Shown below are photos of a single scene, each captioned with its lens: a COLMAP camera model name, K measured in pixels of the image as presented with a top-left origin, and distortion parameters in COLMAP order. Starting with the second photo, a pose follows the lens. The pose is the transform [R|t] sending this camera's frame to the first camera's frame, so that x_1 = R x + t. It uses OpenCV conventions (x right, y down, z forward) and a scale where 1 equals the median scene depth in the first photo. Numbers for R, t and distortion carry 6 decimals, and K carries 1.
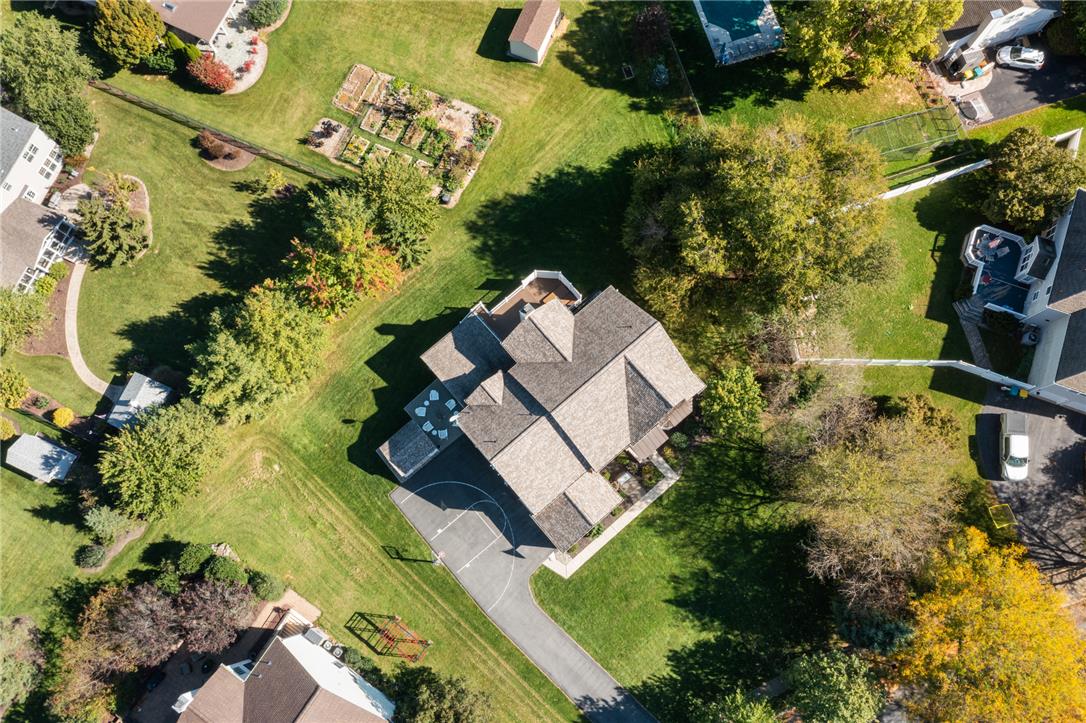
lens RADIAL K [[860.3, 0, 543.0], [0, 860.3, 361.5], [0, 0, 1]] dist [-0.003667, -0.001529]
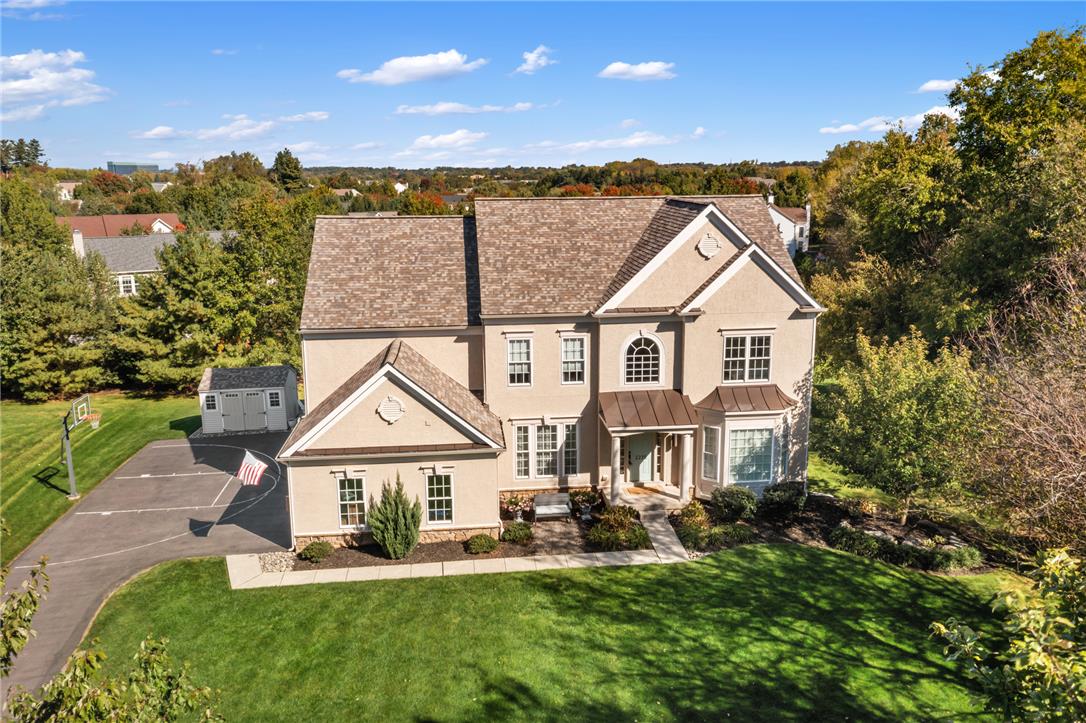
lens RADIAL K [[860.3, 0, 543.0], [0, 860.3, 361.5], [0, 0, 1]] dist [-0.003667, -0.001529]
pose [[0.818146, 0.134320, -0.559103, 0.291812], [-0.563054, 0.384399, -0.731579, 0.386657], [0.116652, 0.913343, 0.390124, 0.800234]]
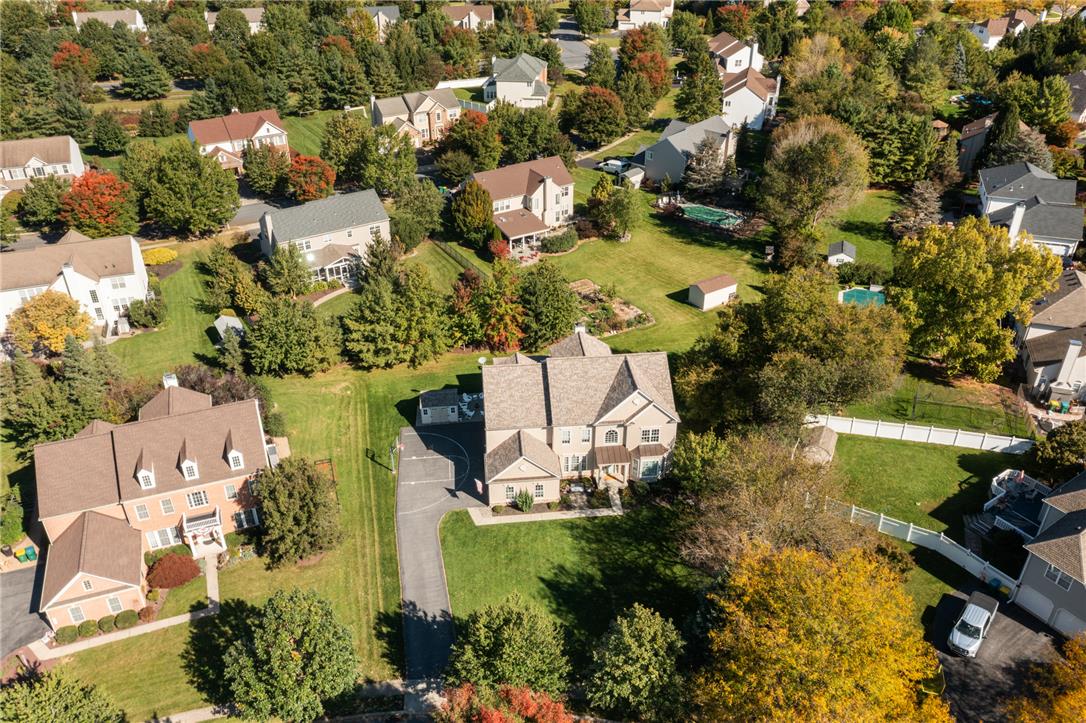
lens RADIAL K [[860.3, 0, 543.0], [0, 860.3, 361.5], [0, 0, 1]] dist [-0.003667, -0.001529]
pose [[0.814655, 0.322789, -0.481813, 0.517739], [-0.568831, 0.606609, -0.555389, 0.649642], [0.112999, 0.726521, 0.677789, 0.174057]]
